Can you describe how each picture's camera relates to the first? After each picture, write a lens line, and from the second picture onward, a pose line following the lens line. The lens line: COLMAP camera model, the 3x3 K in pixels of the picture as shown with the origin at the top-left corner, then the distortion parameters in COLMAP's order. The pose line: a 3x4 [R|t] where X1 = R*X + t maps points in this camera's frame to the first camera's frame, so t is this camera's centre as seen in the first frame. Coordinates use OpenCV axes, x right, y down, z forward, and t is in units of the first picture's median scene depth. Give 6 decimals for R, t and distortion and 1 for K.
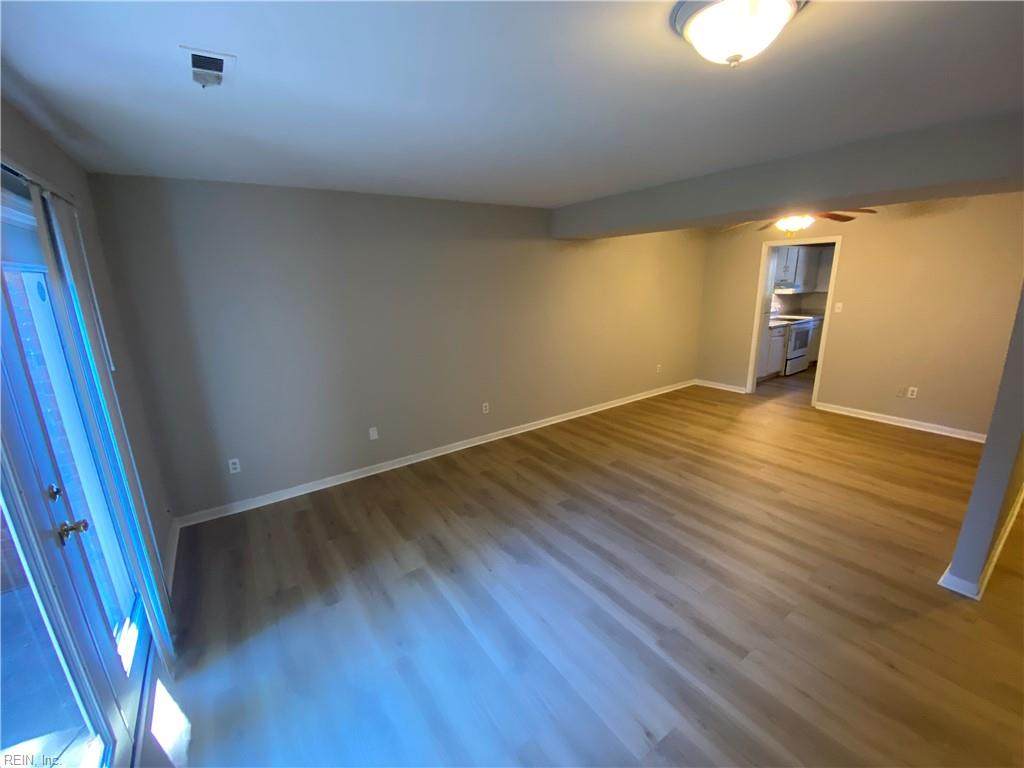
lens RADIAL K [[415.9, 0, 512.0], [0, 415.9, 384.0], [0, 0, 1]] dist [-0.000131, -0.000044]
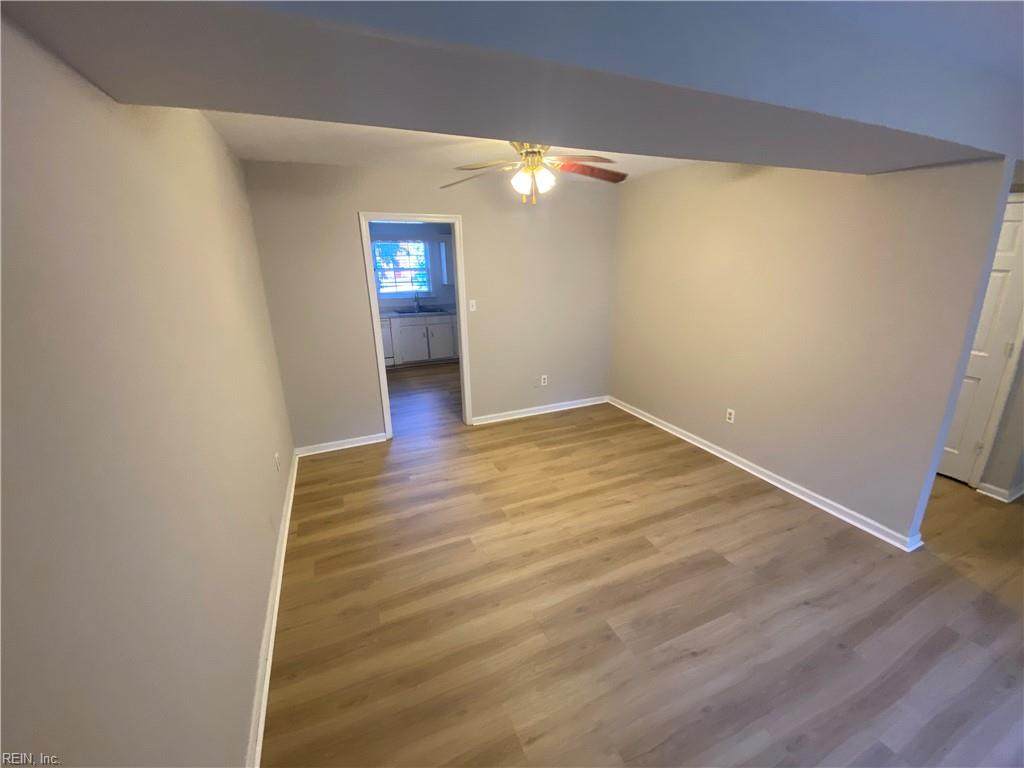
lens RADIAL K [[415.9, 0, 512.0], [0, 415.9, 384.0], [0, 0, 1]] dist [-0.000131, -0.000044]
pose [[0.215277, -0.247873, 0.944571, -0.018320], [0.263436, 0.946132, 0.188243, -0.179674], [-0.940350, 0.208310, 0.268979, 0.785574]]
